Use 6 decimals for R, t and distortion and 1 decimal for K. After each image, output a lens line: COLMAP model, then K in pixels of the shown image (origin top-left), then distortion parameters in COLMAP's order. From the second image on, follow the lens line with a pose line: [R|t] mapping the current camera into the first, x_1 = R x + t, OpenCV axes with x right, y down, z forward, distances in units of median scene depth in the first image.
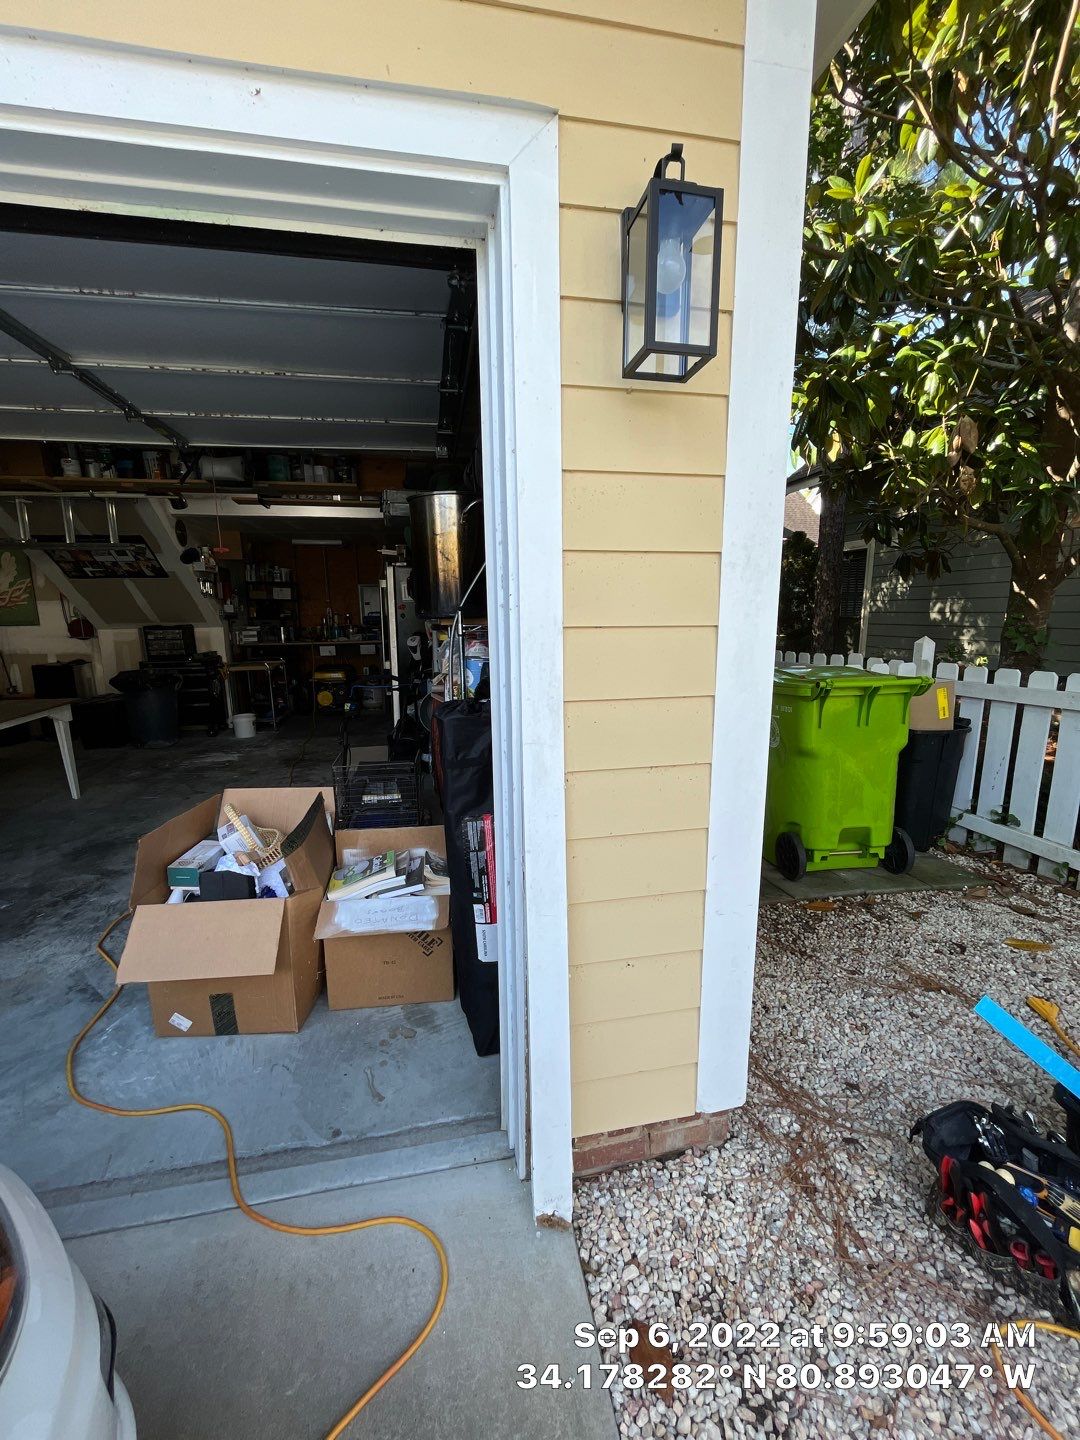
lens RADIAL K [[583.4, 0, 540.0], [0, 583.4, 720.0], [0, 0, 1]] dist [-0.001848, 0.000290]
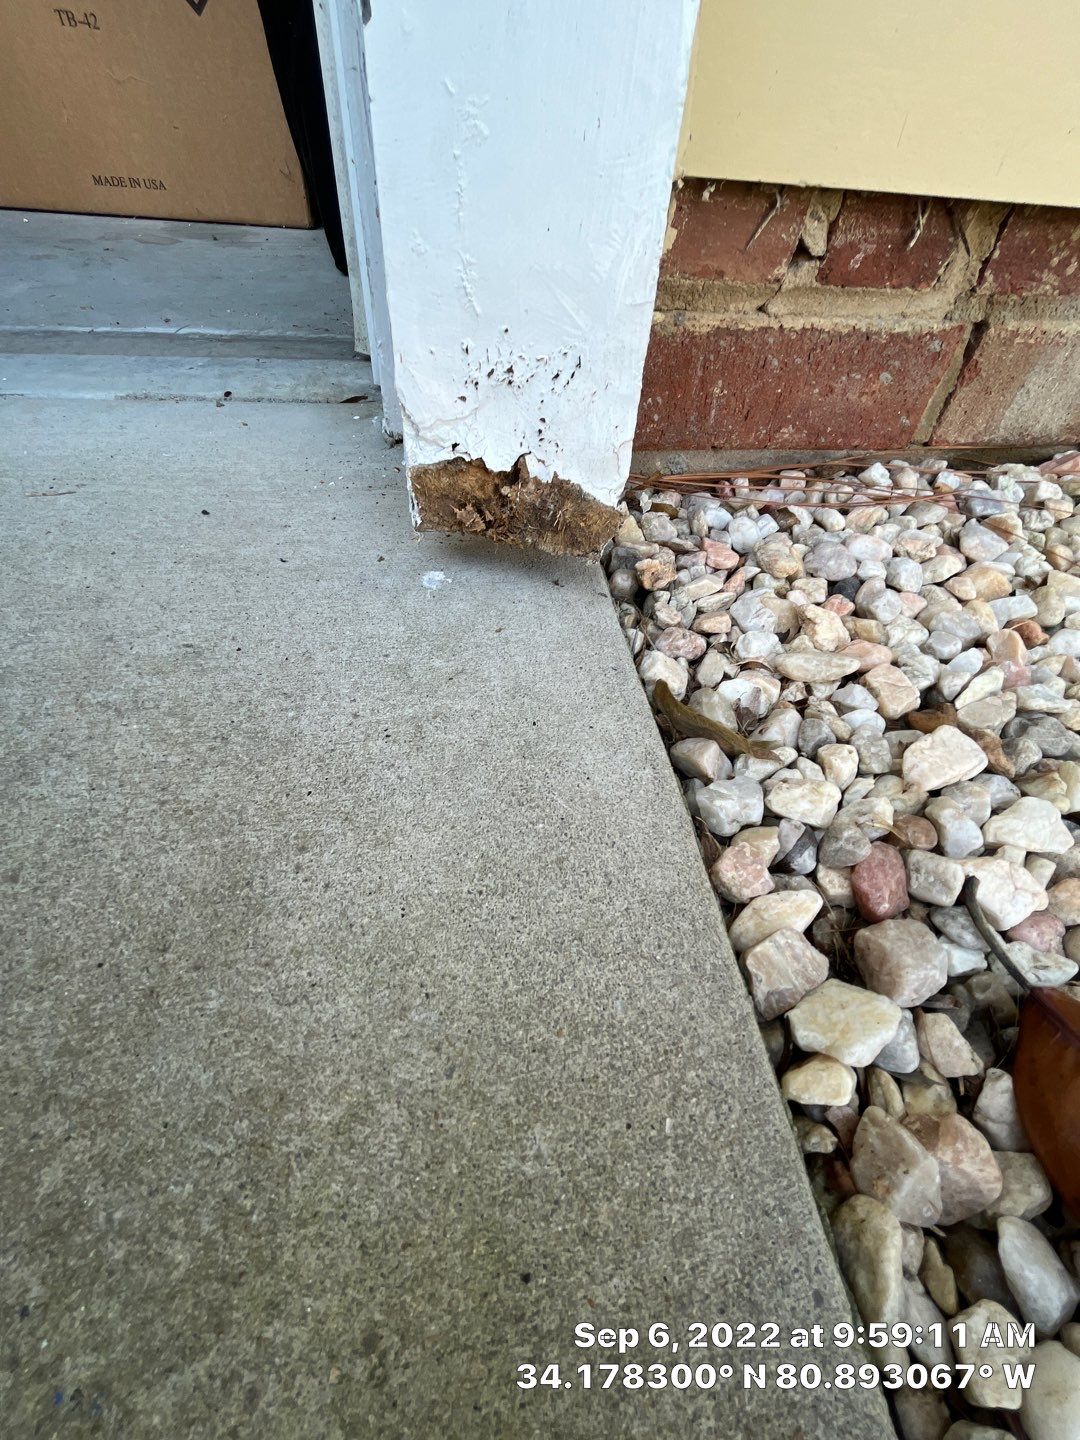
lens RADIAL K [[583.4, 0, 540.0], [0, 583.4, 720.0], [0, 0, 1]] dist [-0.001848, 0.000290]
pose [[0.995891, 0.089094, 0.016241, 0.034520], [-0.082320, 0.815820, 0.572417, 0.837625], [0.037749, -0.571402, 0.819802, 0.847540]]
